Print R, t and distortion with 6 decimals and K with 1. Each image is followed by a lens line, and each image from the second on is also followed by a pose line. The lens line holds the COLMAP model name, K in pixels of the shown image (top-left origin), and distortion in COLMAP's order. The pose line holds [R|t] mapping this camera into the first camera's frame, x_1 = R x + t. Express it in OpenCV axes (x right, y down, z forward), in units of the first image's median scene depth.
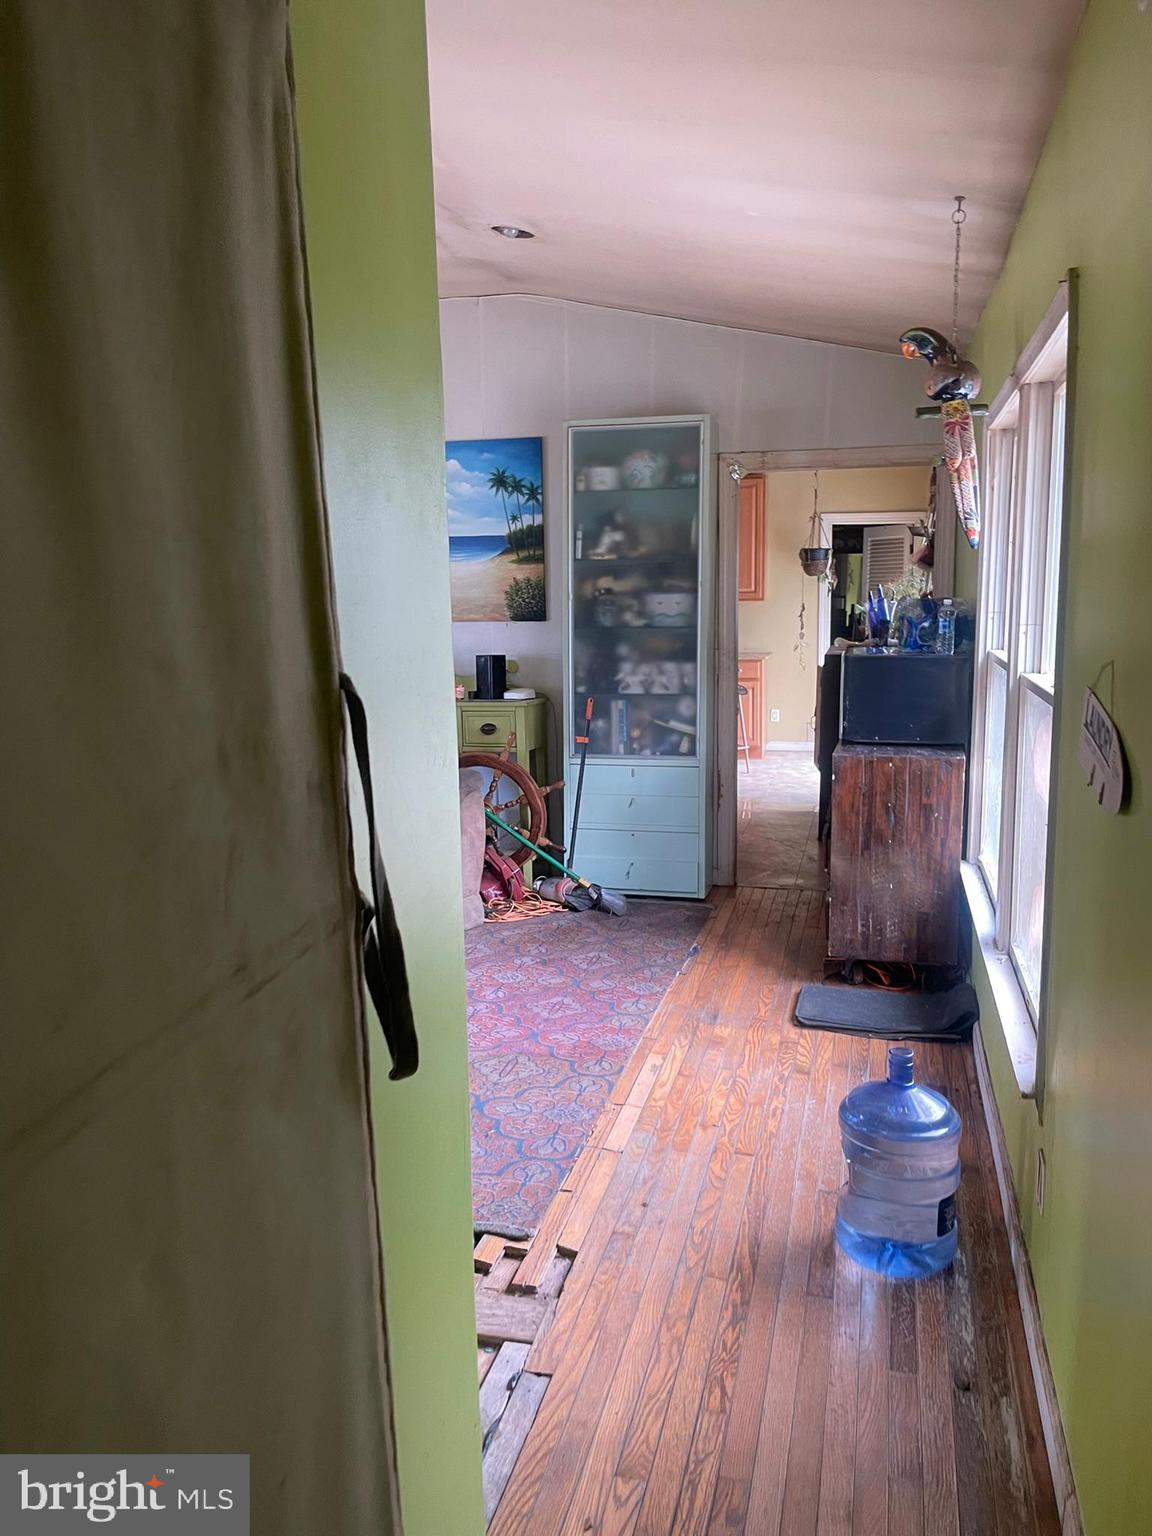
lens RADIAL K [[1187.4, 0, 578.5], [0, 1187.4, 764.5], [0, 0, 1]] dist [0.060097, -0.085230]
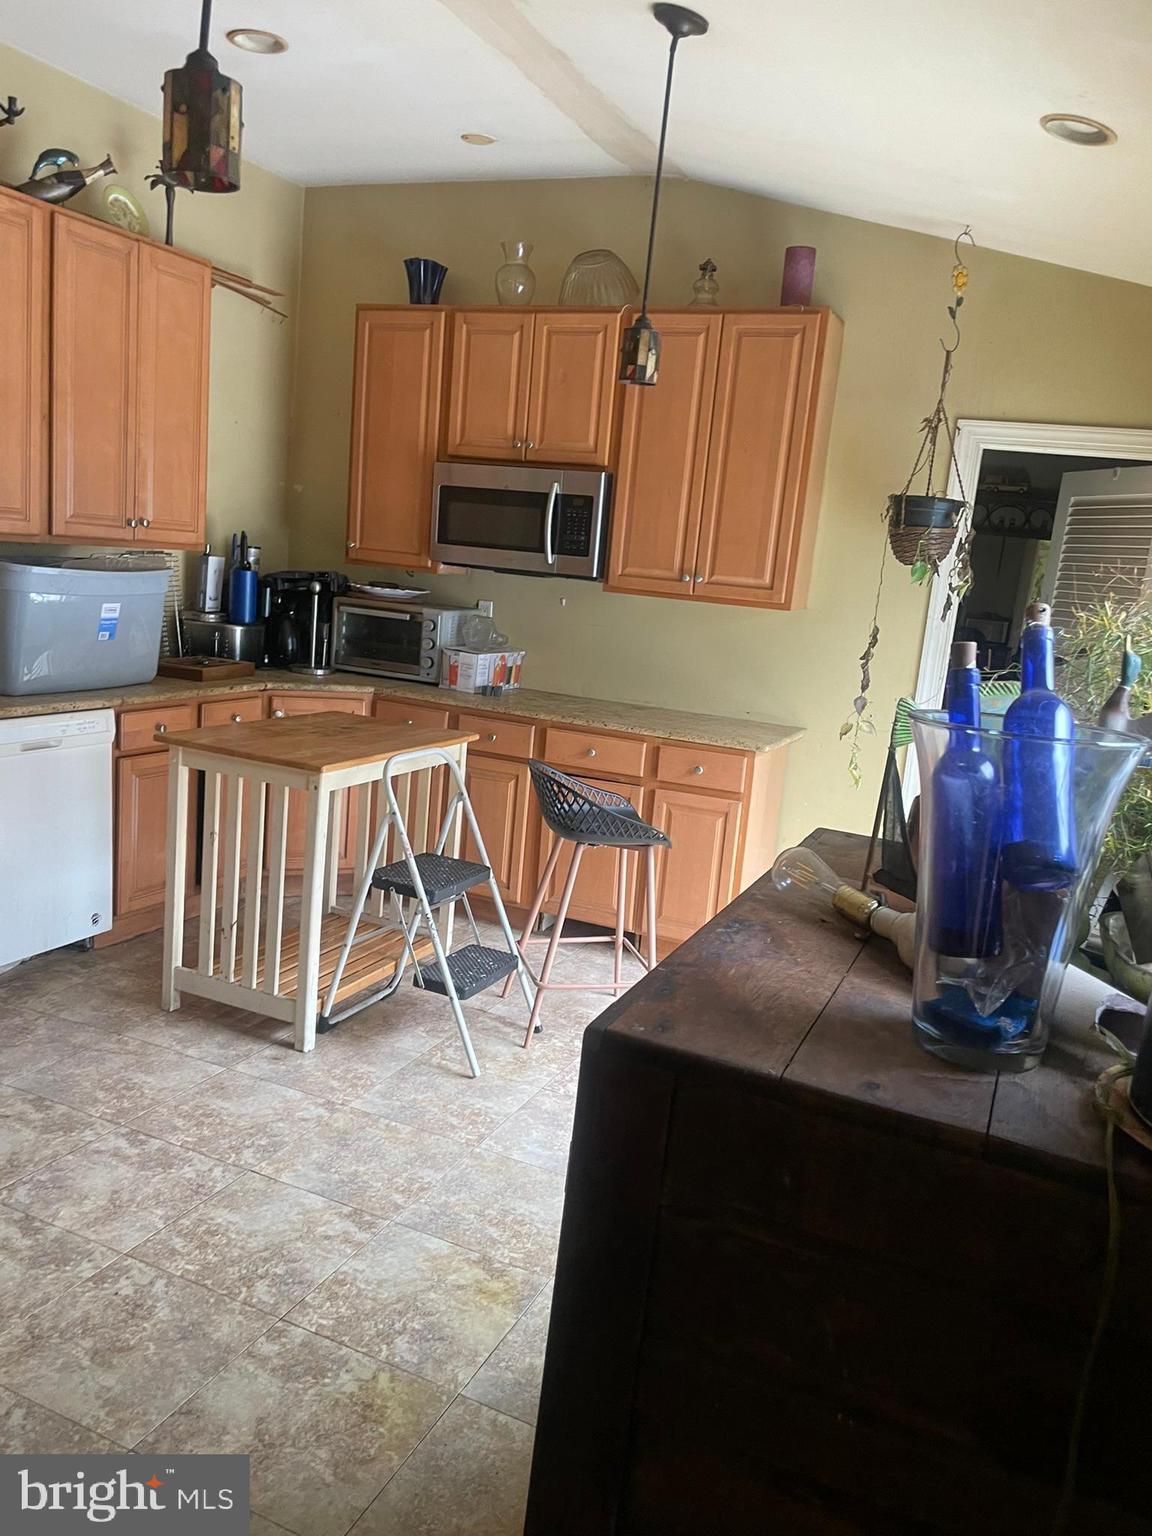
lens RADIAL K [[1187.4, 0, 571.8], [0, 1187.4, 772.7], [0, 0, 1]] dist [0.060097, -0.085230]
pose [[0.981441, 0.131014, -0.140033, 0.146785], [-0.127167, 0.991223, 0.036120, -0.085305], [0.143537, -0.017642, 0.989488, 0.565380]]
